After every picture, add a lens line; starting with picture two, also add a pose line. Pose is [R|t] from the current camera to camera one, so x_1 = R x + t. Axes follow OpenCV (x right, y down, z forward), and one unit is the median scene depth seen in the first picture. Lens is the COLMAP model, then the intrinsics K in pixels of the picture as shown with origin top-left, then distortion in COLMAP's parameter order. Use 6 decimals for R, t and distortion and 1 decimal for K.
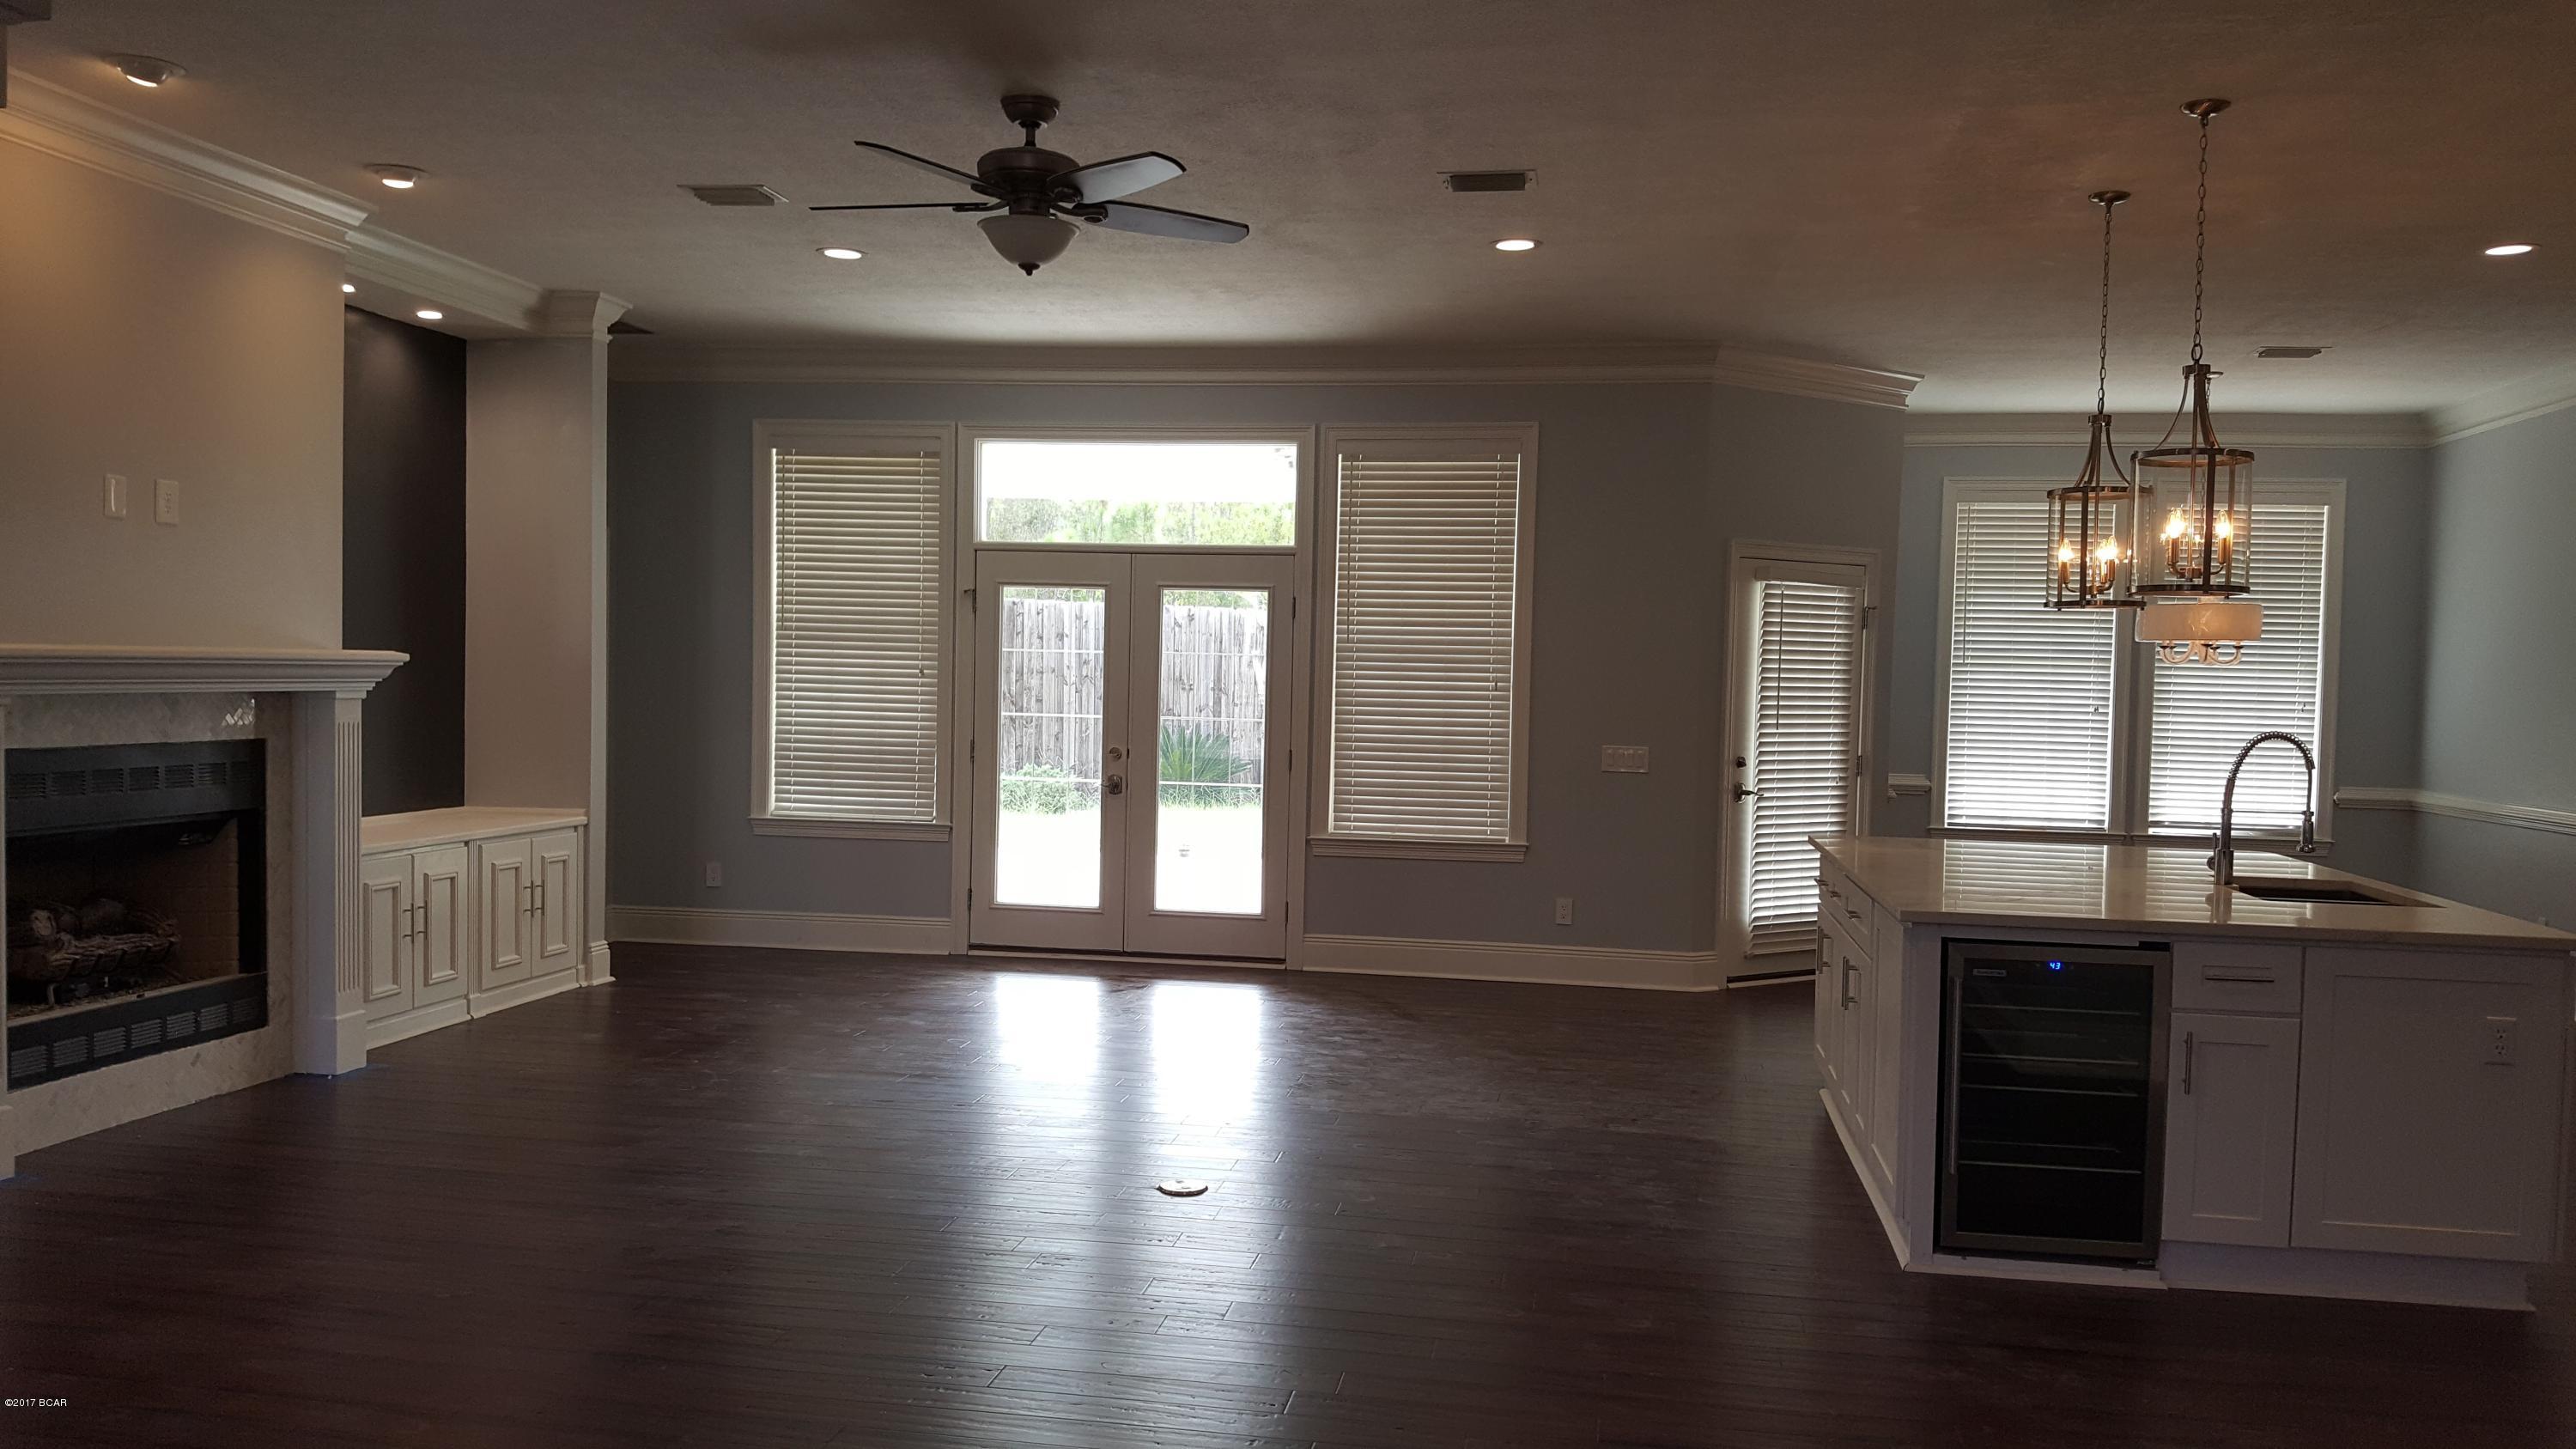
lens RADIAL K [[1855.7, 0, 1273.1], [0, 1855.7, 775.7], [0, 0, 1]] dist [0.167297, -0.361161]
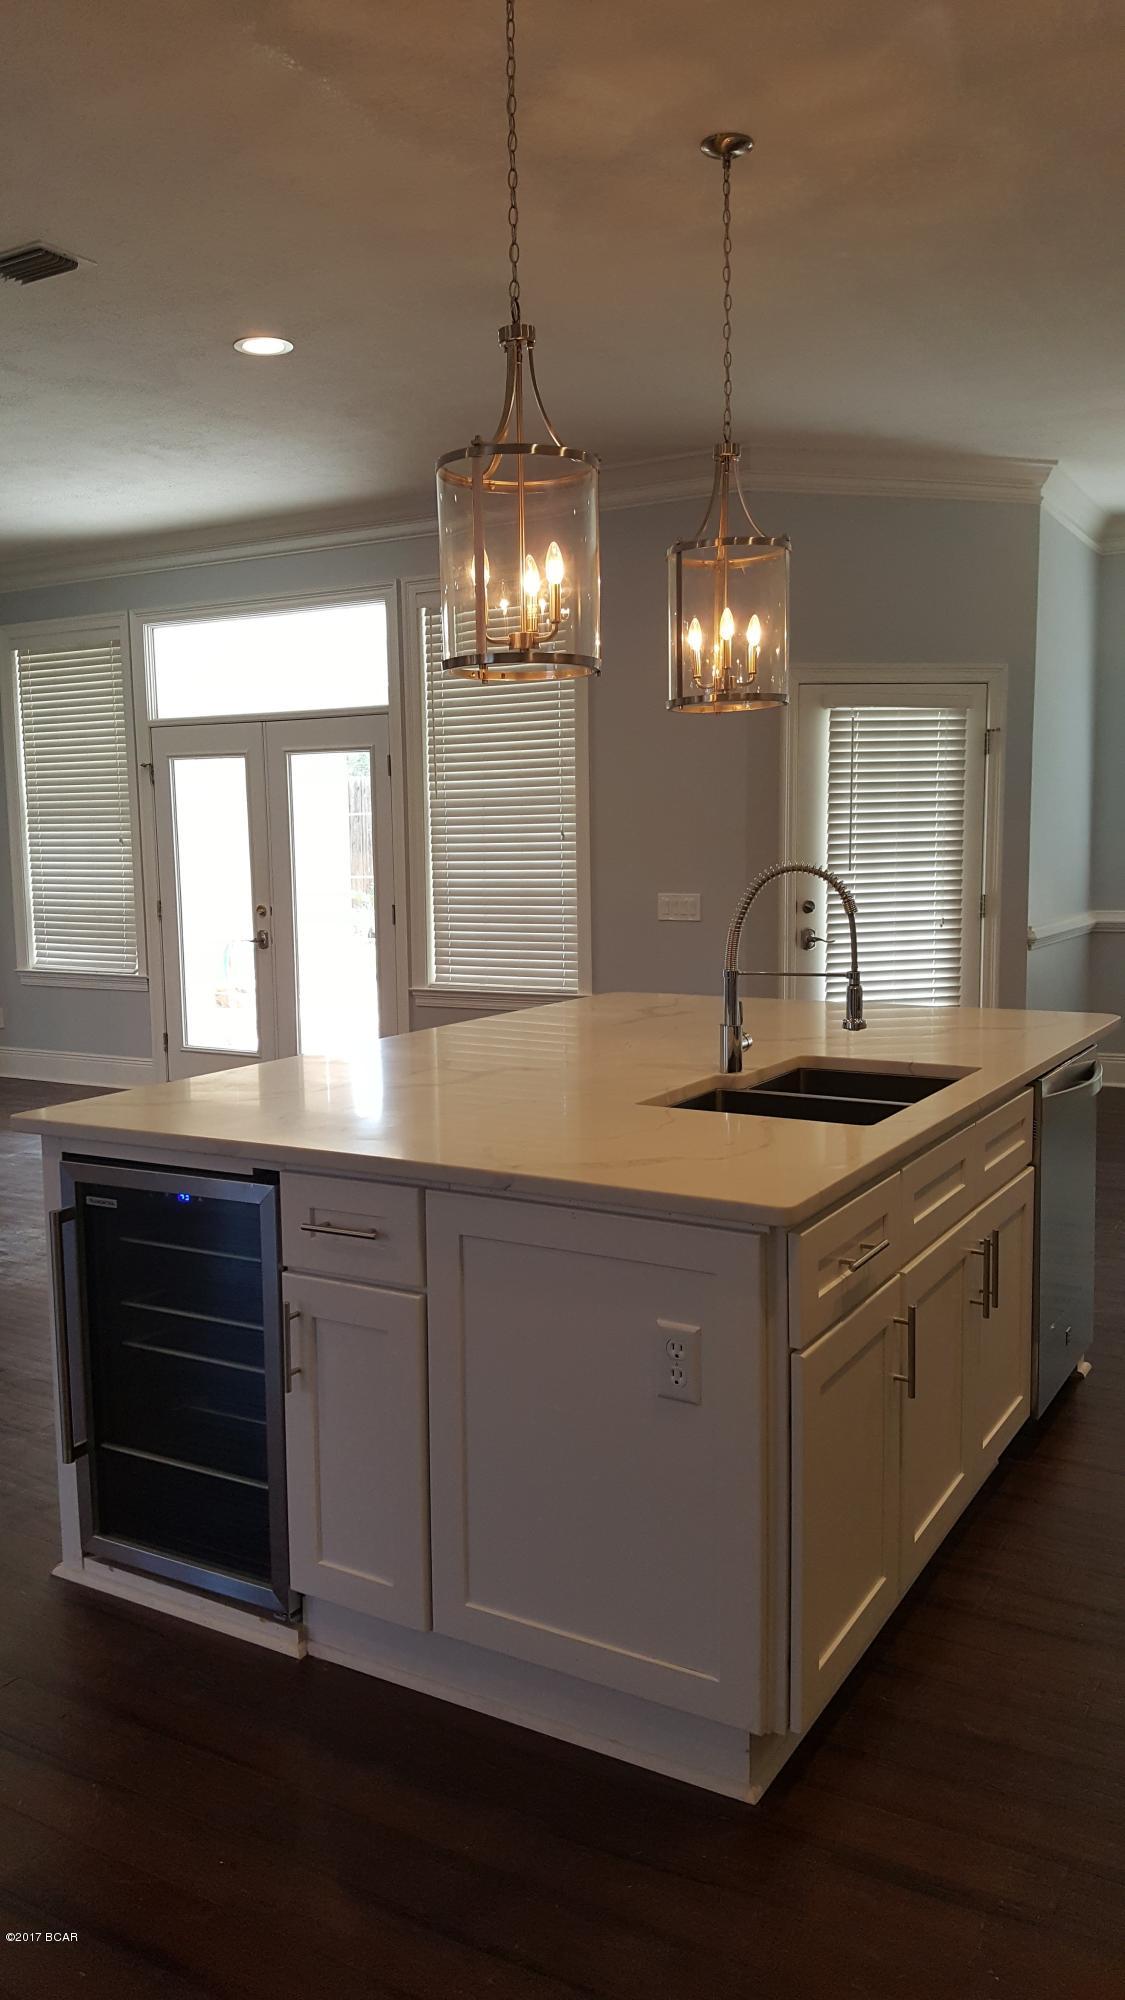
lens RADIAL K [[1443.2, 0, 569.1], [0, 1443.2, 1010.4], [0, 0, 1]] dist [0.254225, -0.699408]
pose [[0.937729, 0.002510, -0.347360, 0.371638], [0.019149, 0.998080, 0.058905, -0.000653], [0.346841, -0.061888, 0.935880, 0.260985]]
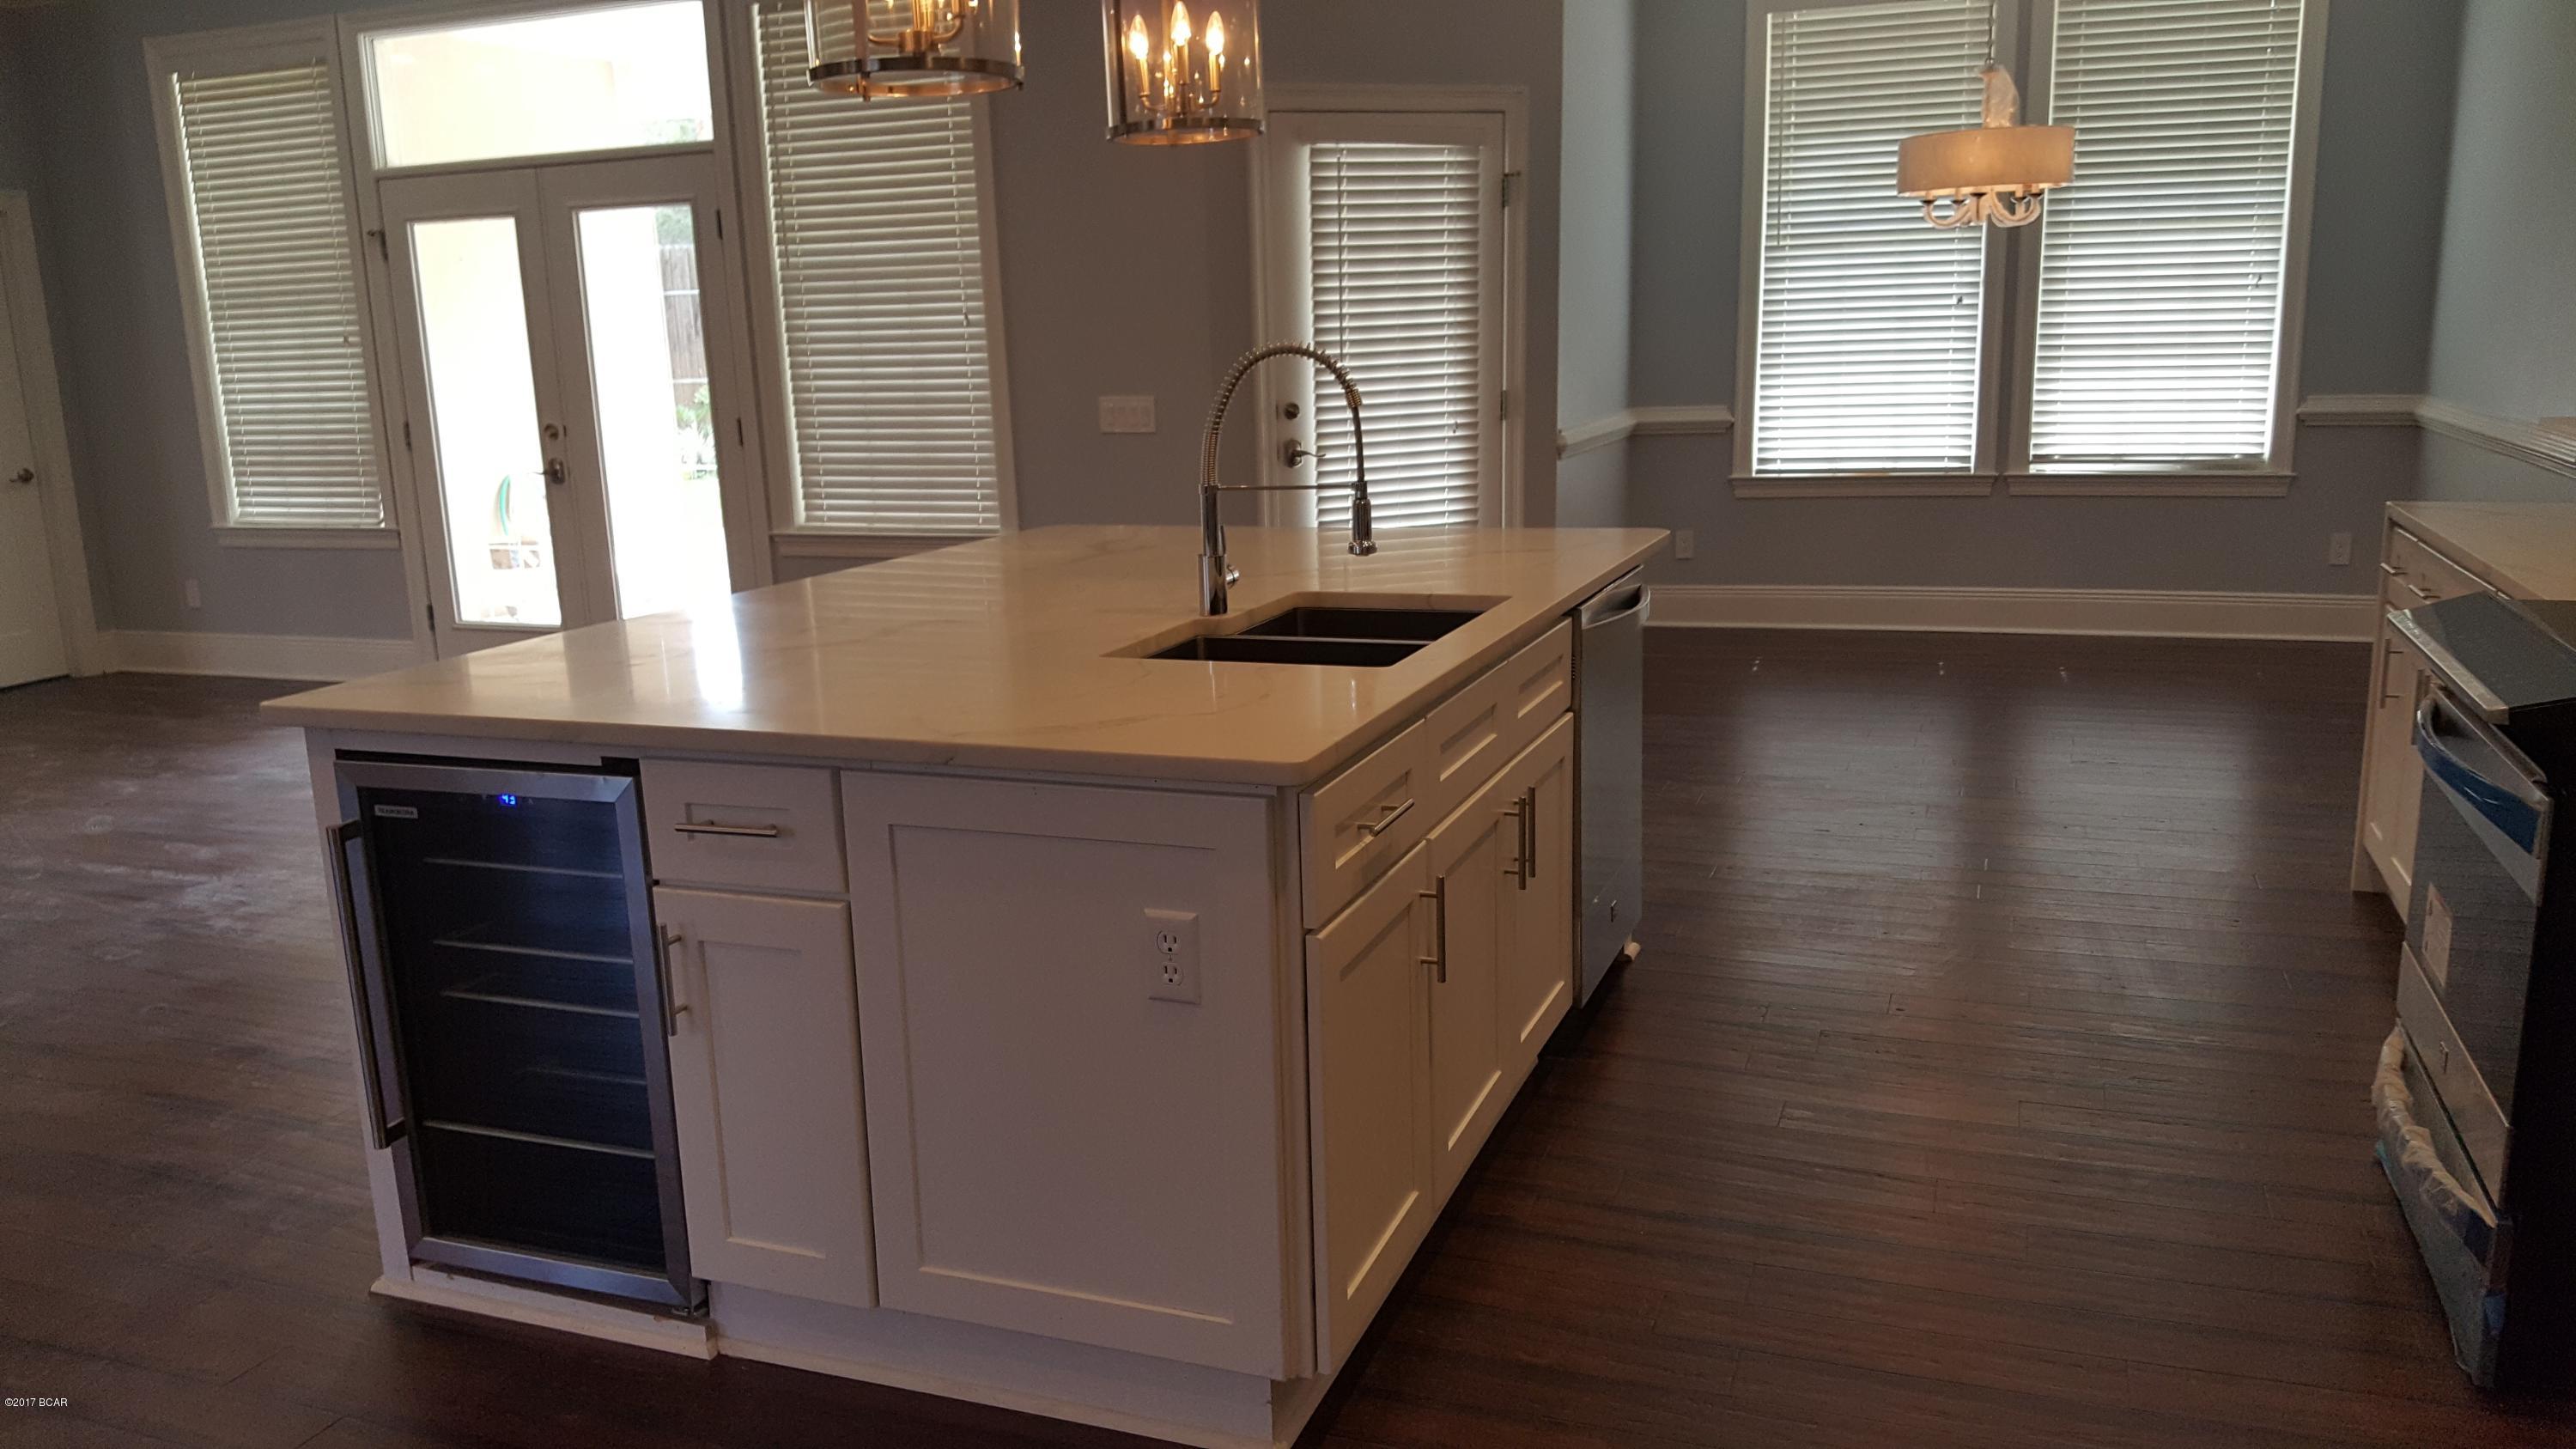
lens RADIAL K [[1855.7, 0, 1273.1], [0, 1855.7, 775.7], [0, 0, 1]] dist [0.167297, -0.361161]
pose [[0.979178, -0.008530, -0.202823, 0.370827], [0.045893, 0.982551, 0.180240, 0.000988], [0.197746, -0.185795, 0.962485, 0.256551]]
